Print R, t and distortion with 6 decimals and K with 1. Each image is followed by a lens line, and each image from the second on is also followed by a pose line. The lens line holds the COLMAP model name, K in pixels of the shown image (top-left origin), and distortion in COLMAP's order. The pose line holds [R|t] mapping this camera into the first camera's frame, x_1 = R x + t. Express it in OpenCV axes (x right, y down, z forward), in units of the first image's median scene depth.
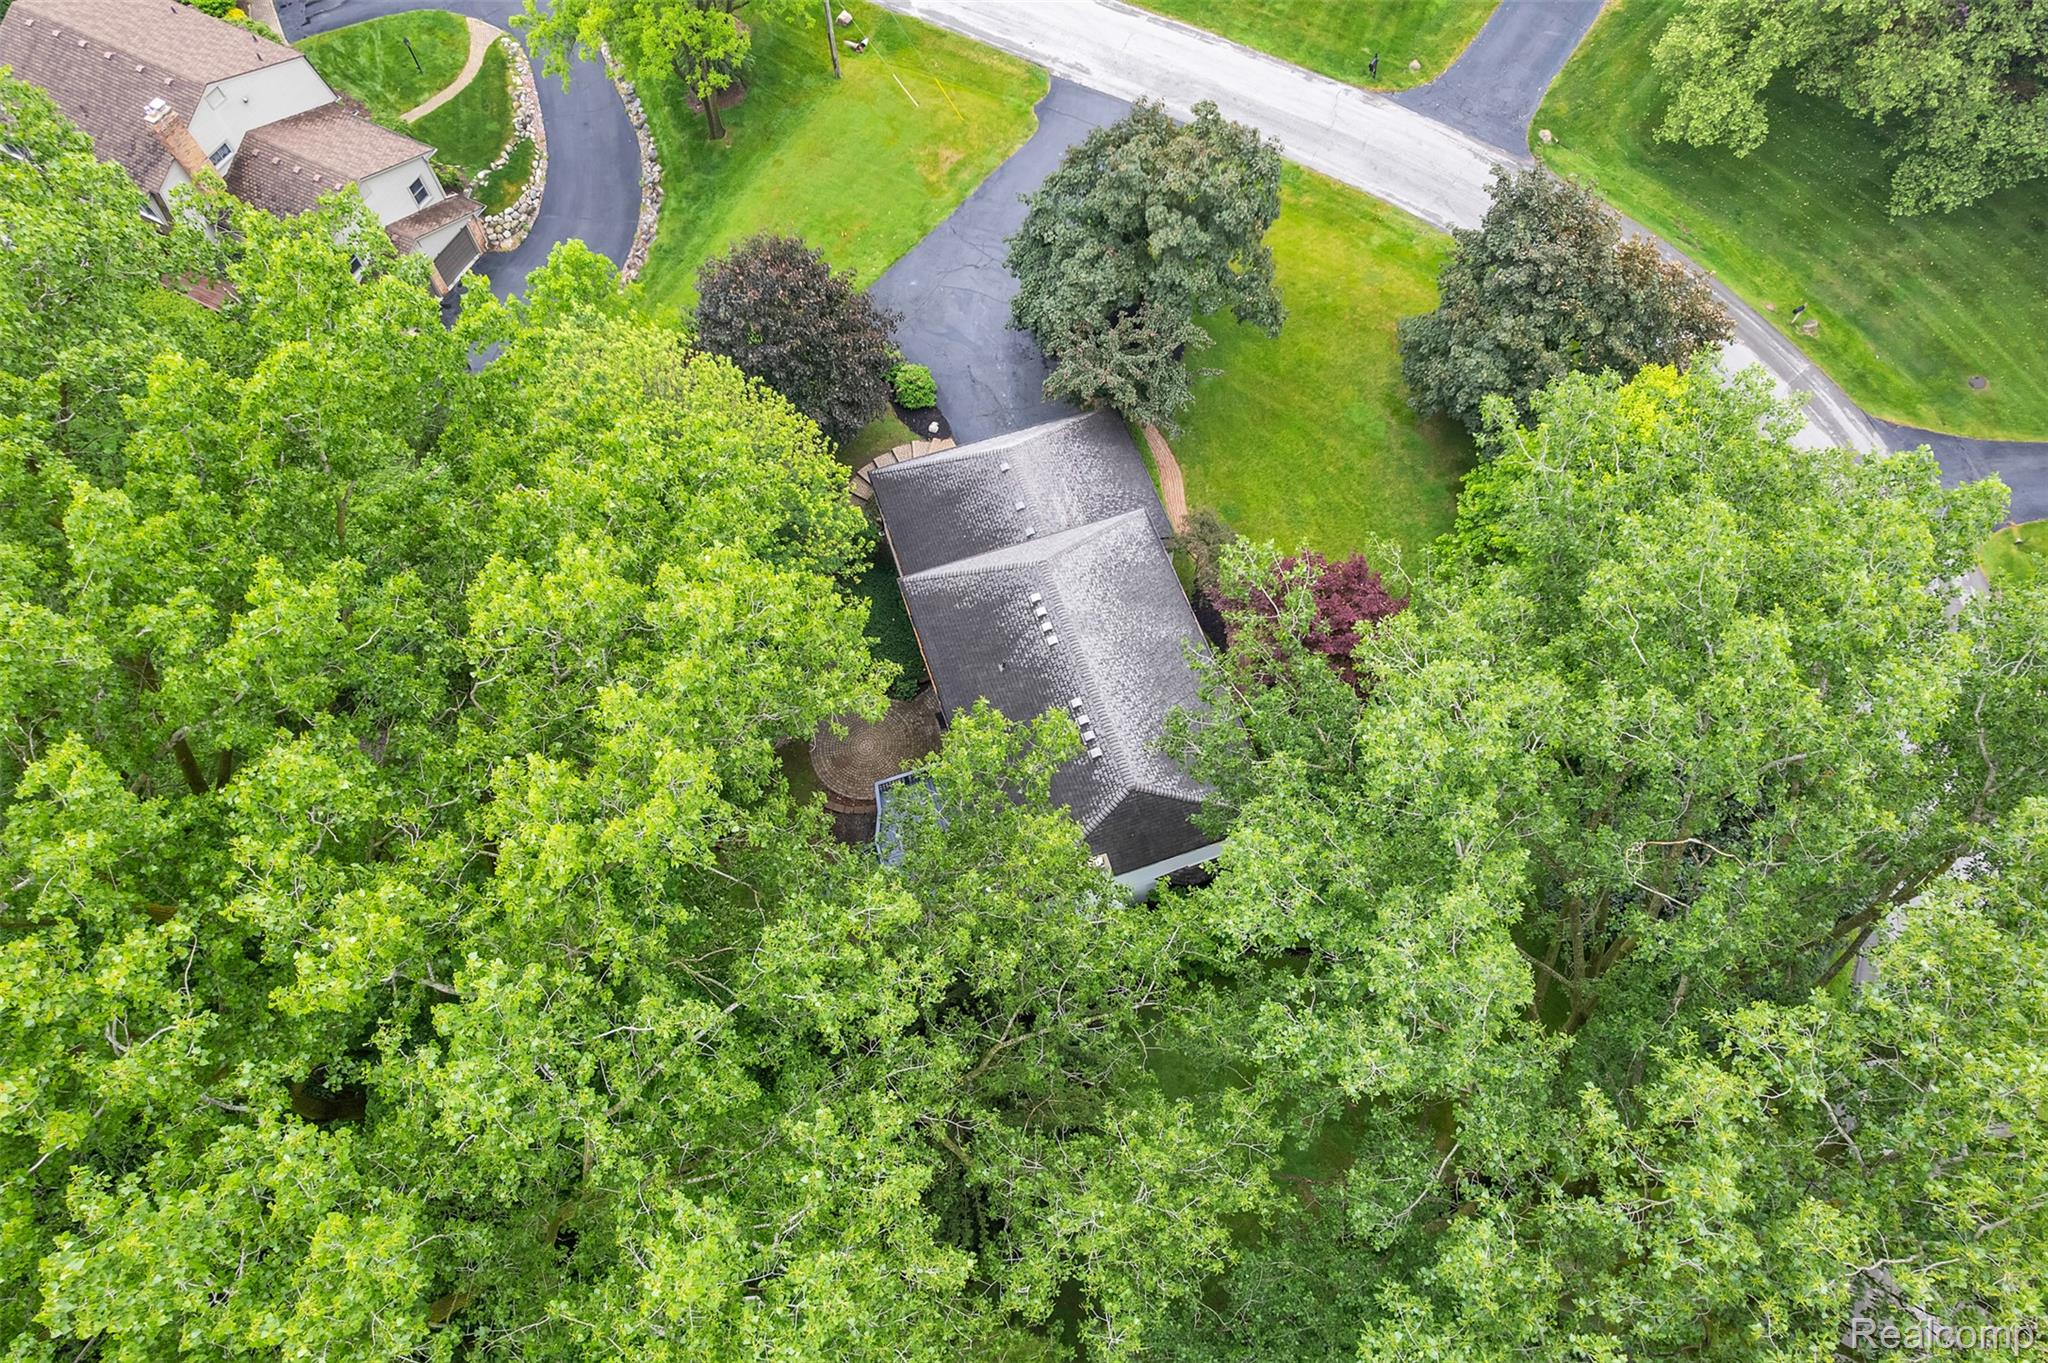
lens RADIAL K [[1316.4, 0, 1024.1], [0, 1316.4, 689.3], [0, 0, 1]] dist [-0.079587, 0.073793]
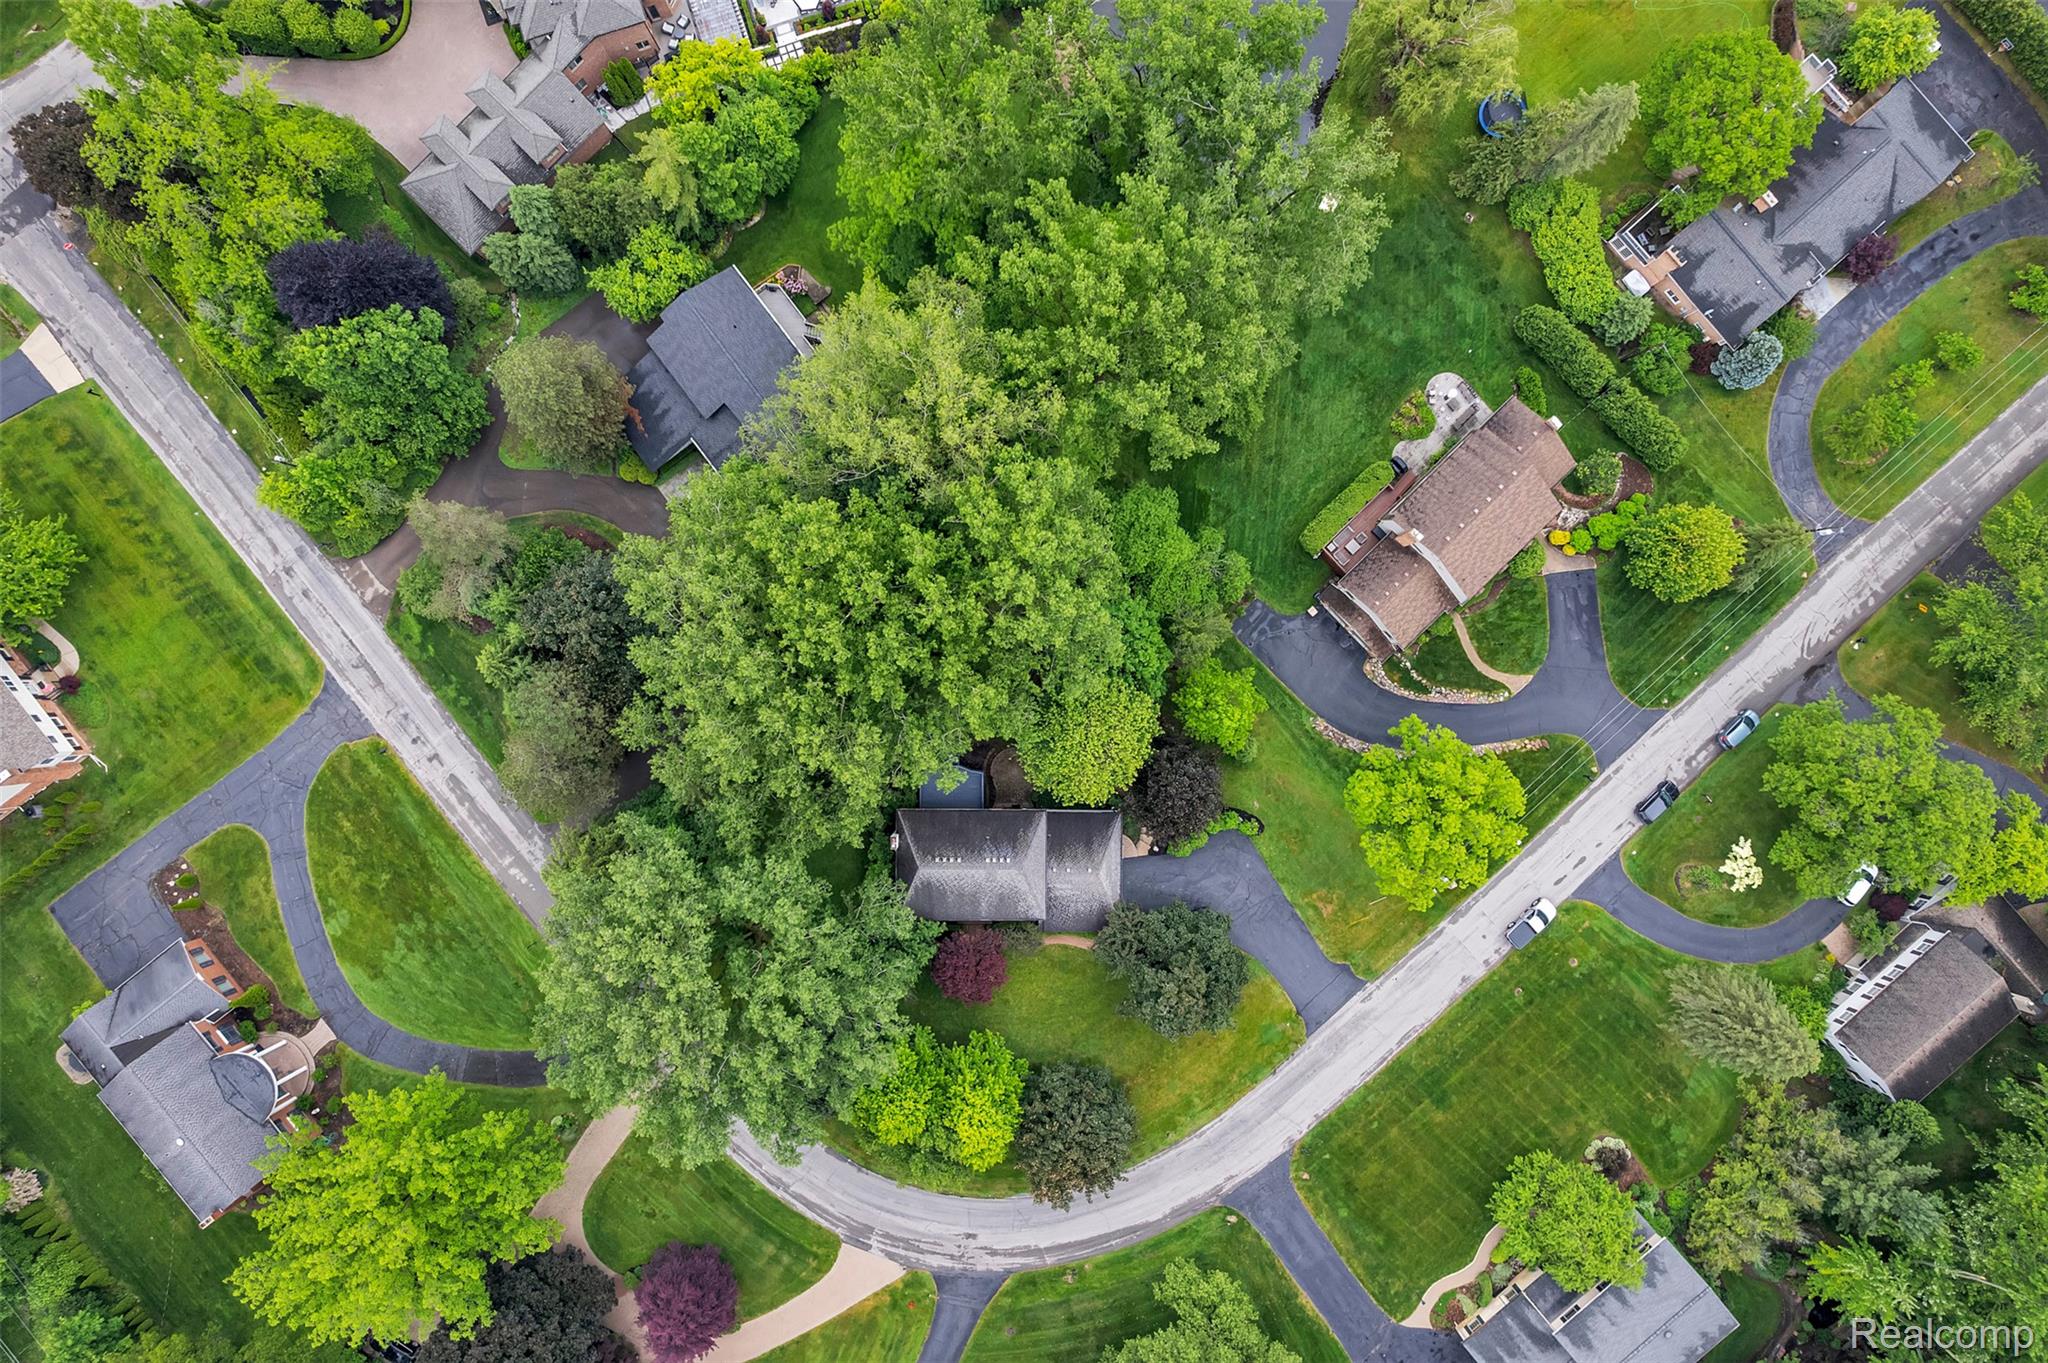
lens RADIAL K [[1316.4, 0, 1026.1], [0, 1316.4, 674.1], [0, 0, 1]] dist [-0.079587, 0.073793]
pose [[-0.326401, 0.945224, 0.003737, -0.247185], [-0.859369, -0.298395, 0.415266, -0.735056], [0.393634, 0.132332, 0.909692, -0.926938]]
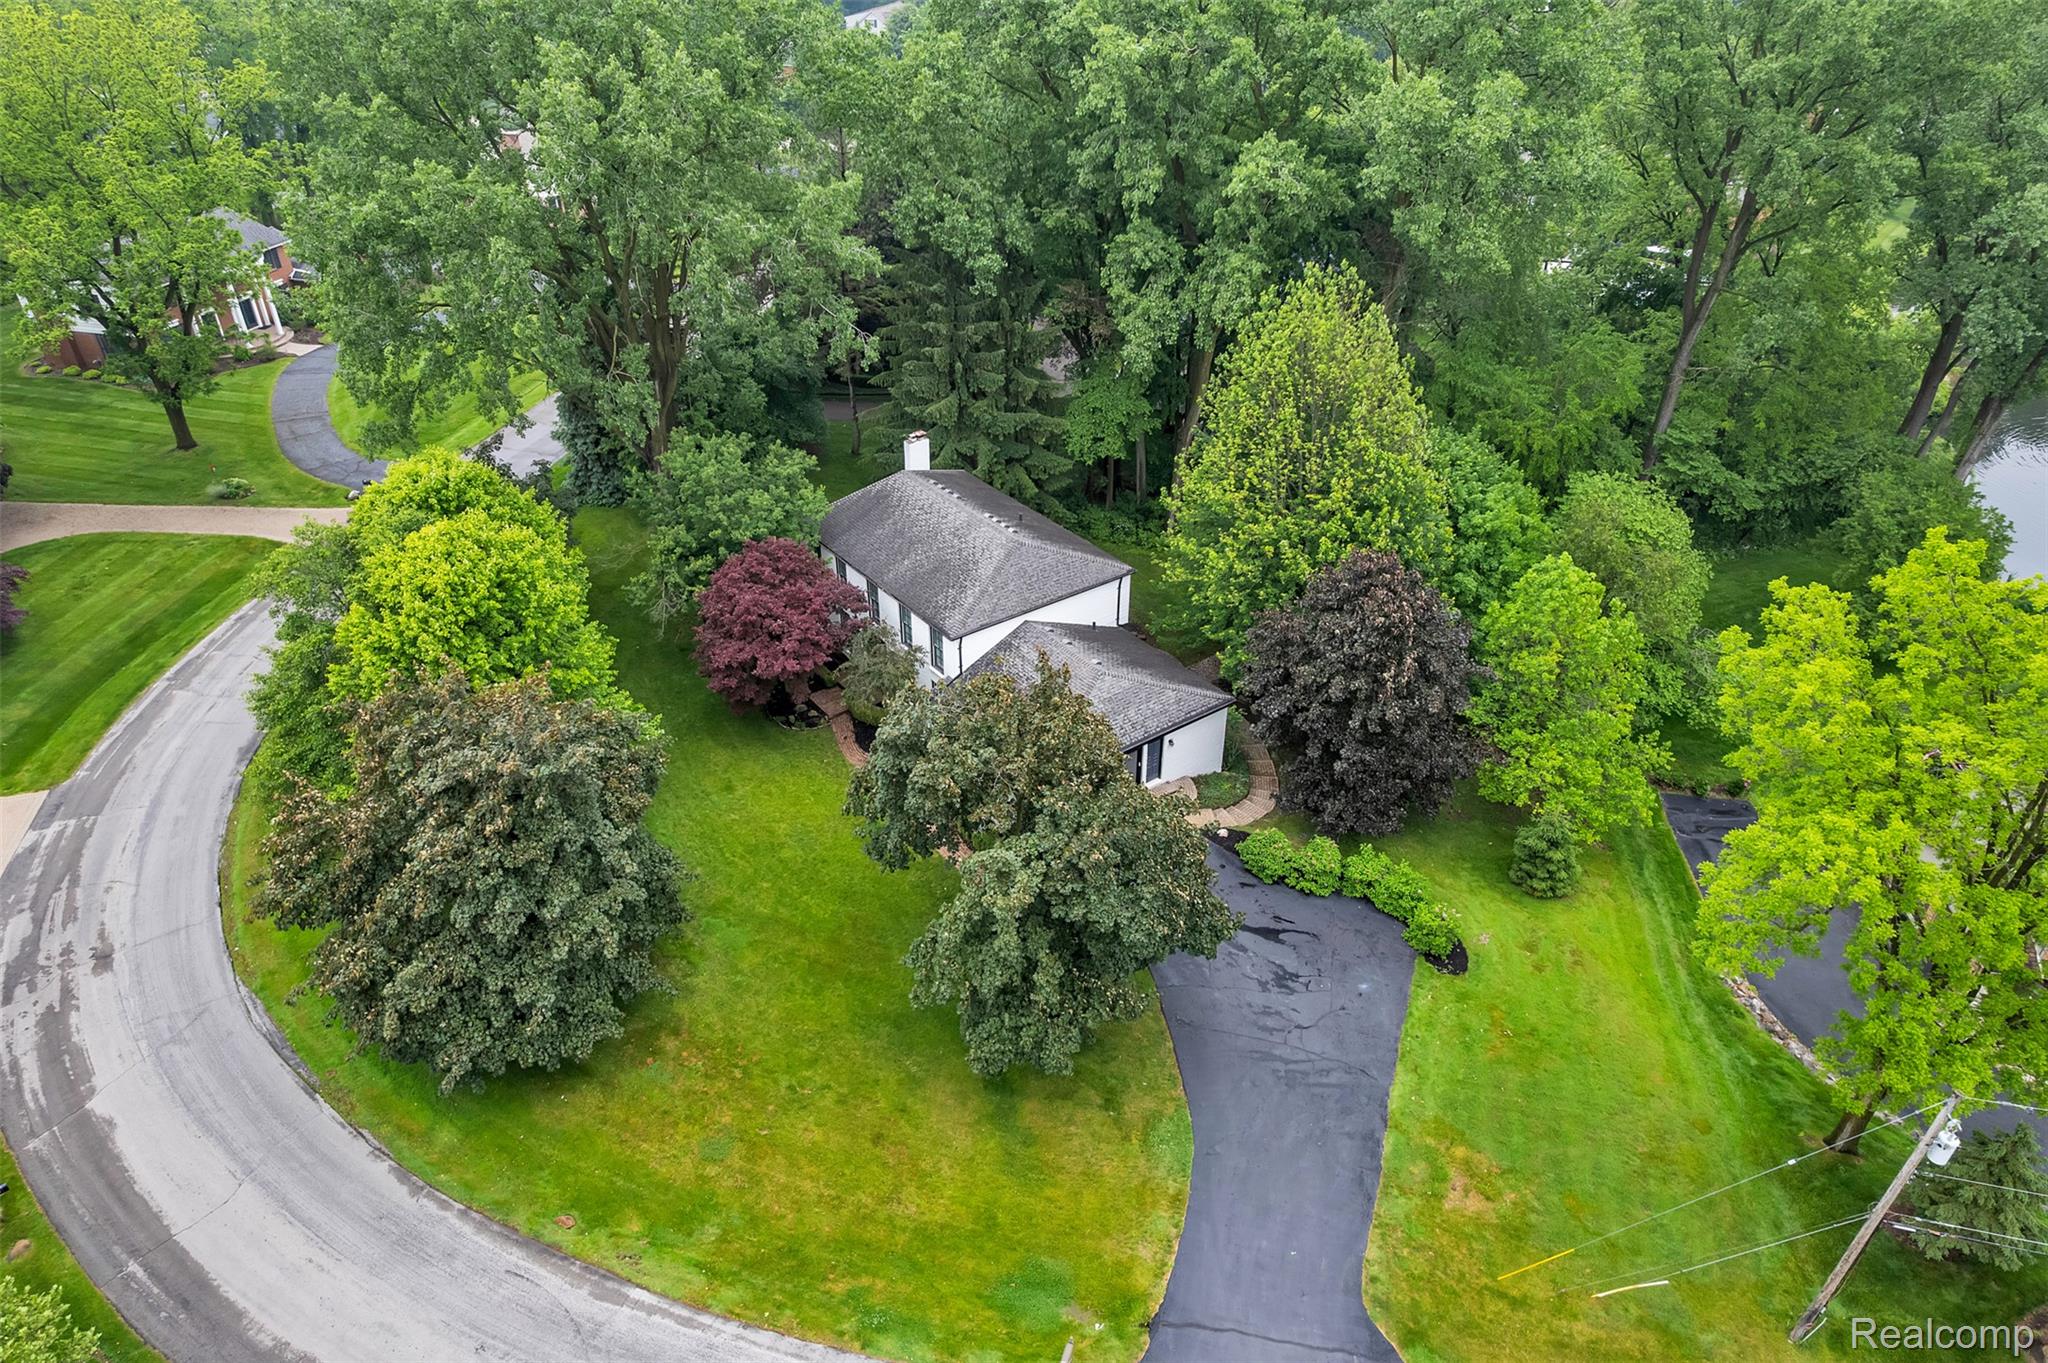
lens RADIAL K [[1316.4, 0, 1022.5], [0, 1316.4, 683.2], [0, 0, 1]] dist [-0.079587, 0.073793]
pose [[-0.951450, 0.166549, -0.258851, 0.245257], [-0.278444, -0.107277, 0.954442, -0.901695], [0.131193, 0.980180, 0.148444, 0.686676]]
